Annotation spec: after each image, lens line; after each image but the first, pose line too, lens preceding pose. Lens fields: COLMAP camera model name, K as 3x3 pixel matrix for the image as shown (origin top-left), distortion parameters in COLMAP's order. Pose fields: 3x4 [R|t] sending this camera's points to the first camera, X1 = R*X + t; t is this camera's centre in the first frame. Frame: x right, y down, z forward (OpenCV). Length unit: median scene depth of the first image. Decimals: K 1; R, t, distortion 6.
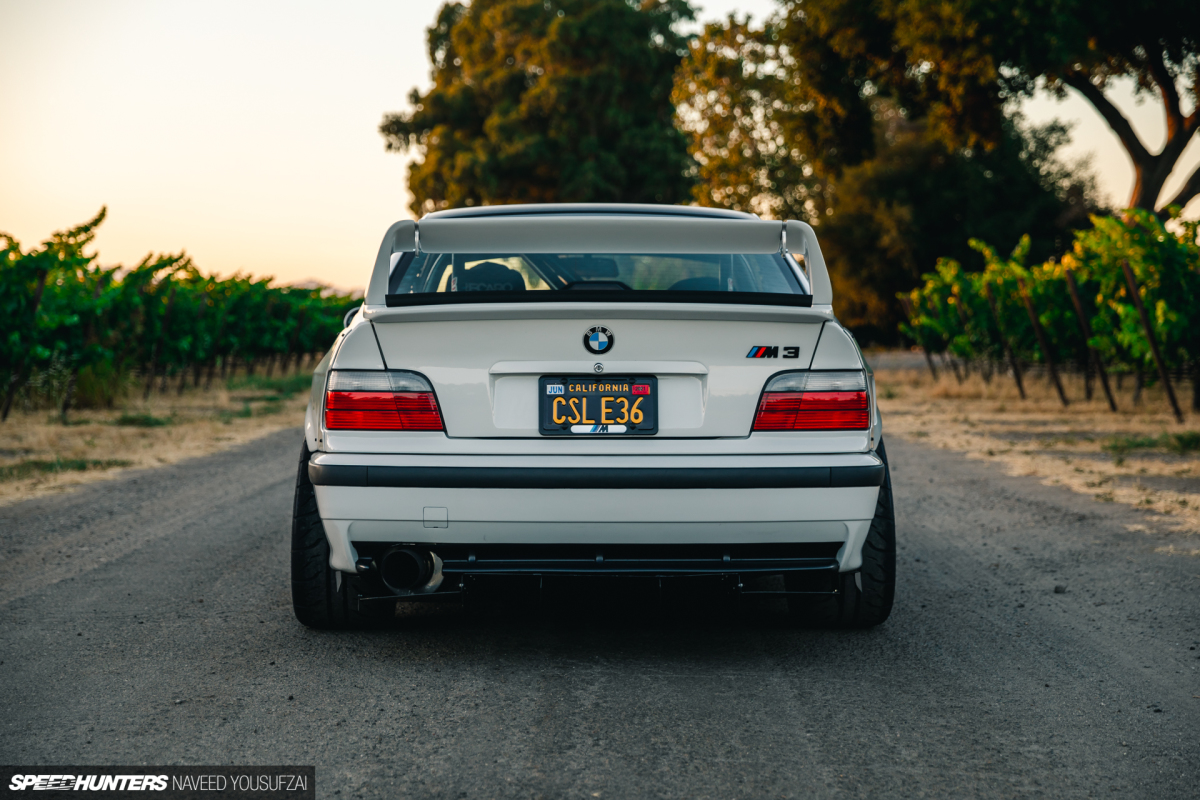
lens RADIAL K [[2162.2, 0, 602.6], [0, 2162.2, 399.7], [0, 0, 1]] dist [-0.017602, 0.000000]
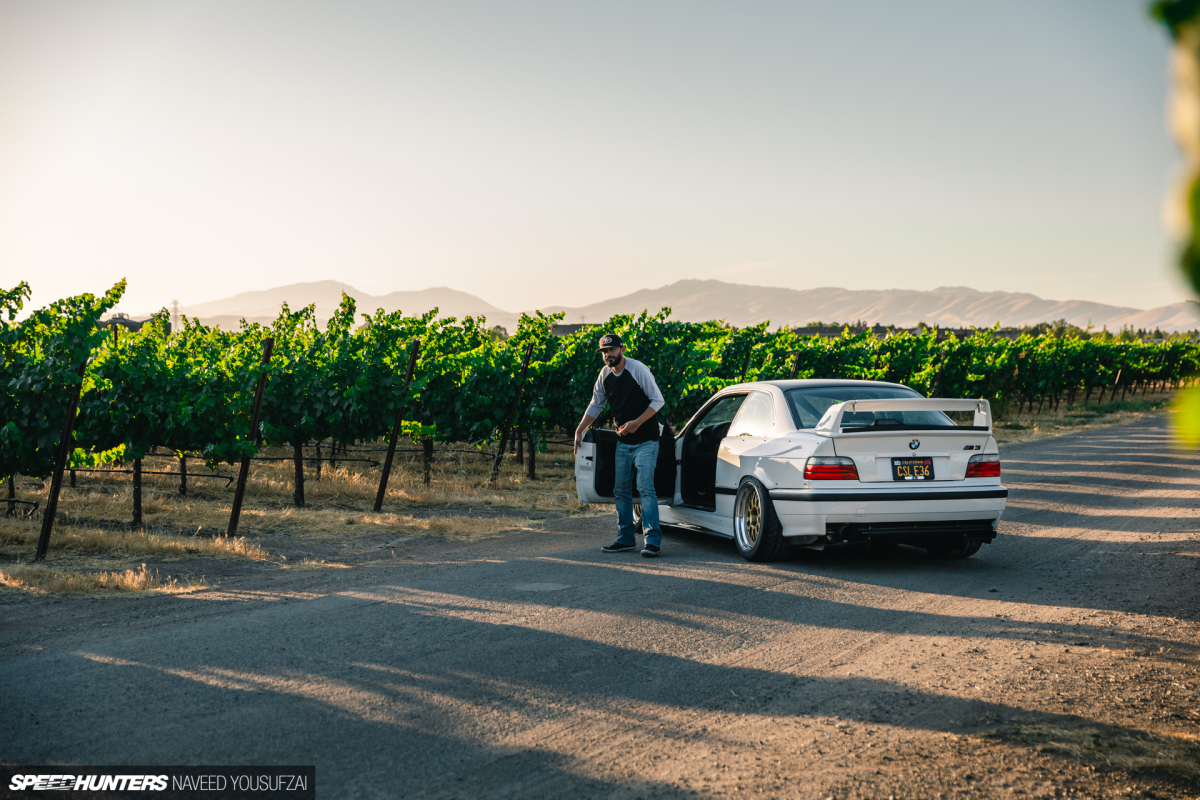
lens RADIAL K [[2002.3, 0, 605.1], [0, 2002.3, 393.9], [0, 0, 1]] dist [0.010625, 0.000000]
pose [[0.960475, -0.005828, 0.278304, -1.039975], [0.006445, 0.999978, -0.001302, -0.087844], [-0.278291, 0.003045, 0.960492, -1.238286]]
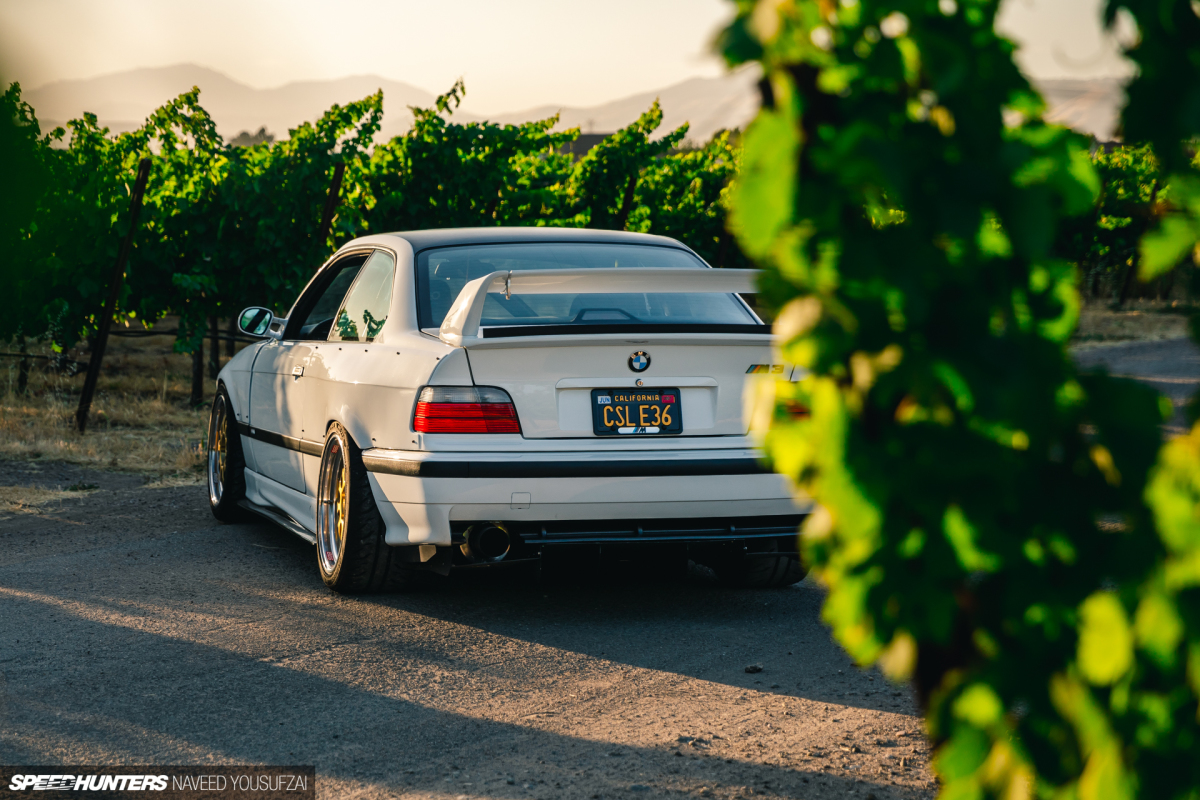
lens RADIAL K [[3164.2, 0, 591.4], [0, 3164.2, 401.4], [0, 0, 1]] dist [-0.050513, 0.000000]
pose [[0.968443, -0.014360, 0.248820, -0.498748], [0.002524, 0.998853, 0.047822, -0.093934], [-0.249222, -0.045685, 0.967368, -0.822276]]
